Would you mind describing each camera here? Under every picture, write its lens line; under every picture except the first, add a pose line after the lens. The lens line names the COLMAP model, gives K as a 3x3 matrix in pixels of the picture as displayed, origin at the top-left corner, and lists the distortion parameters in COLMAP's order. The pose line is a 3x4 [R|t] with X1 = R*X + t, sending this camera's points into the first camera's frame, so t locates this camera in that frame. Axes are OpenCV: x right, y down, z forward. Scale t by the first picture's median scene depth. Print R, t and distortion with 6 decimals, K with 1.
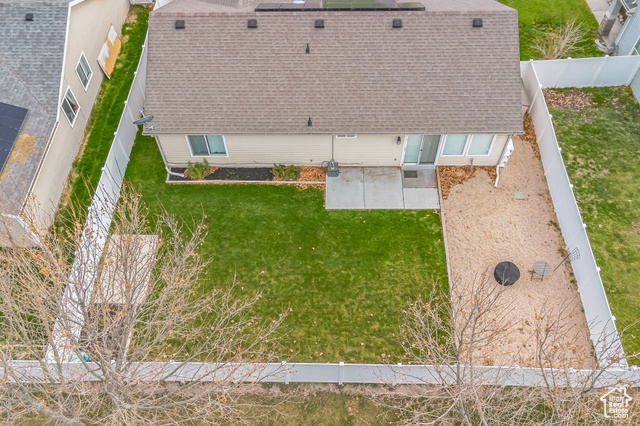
lens RADIAL K [[531.9, 0, 320.0], [0, 531.9, 213.0], [0, 0, 1]] dist [0.092523, -0.104952]
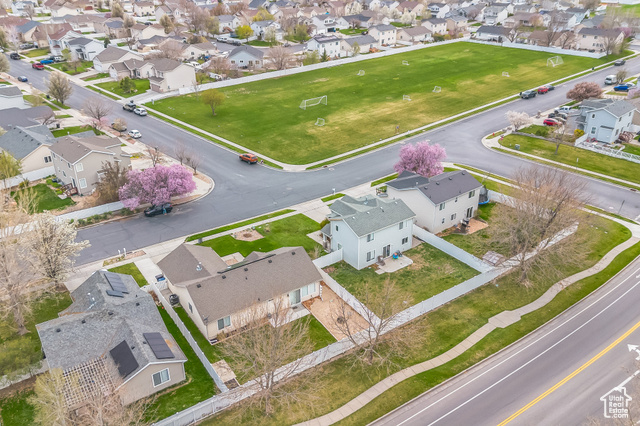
lens RADIAL K [[531.9, 0, 320.0], [0, 531.9, 213.0], [0, 0, 1]] dist [0.092523, -0.104952]
pose [[0.824802, -0.246702, 0.508763, -1.019677], [0.459176, 0.817304, -0.348096, 0.554403], [-0.329938, 0.520722, 0.787394, -1.472975]]
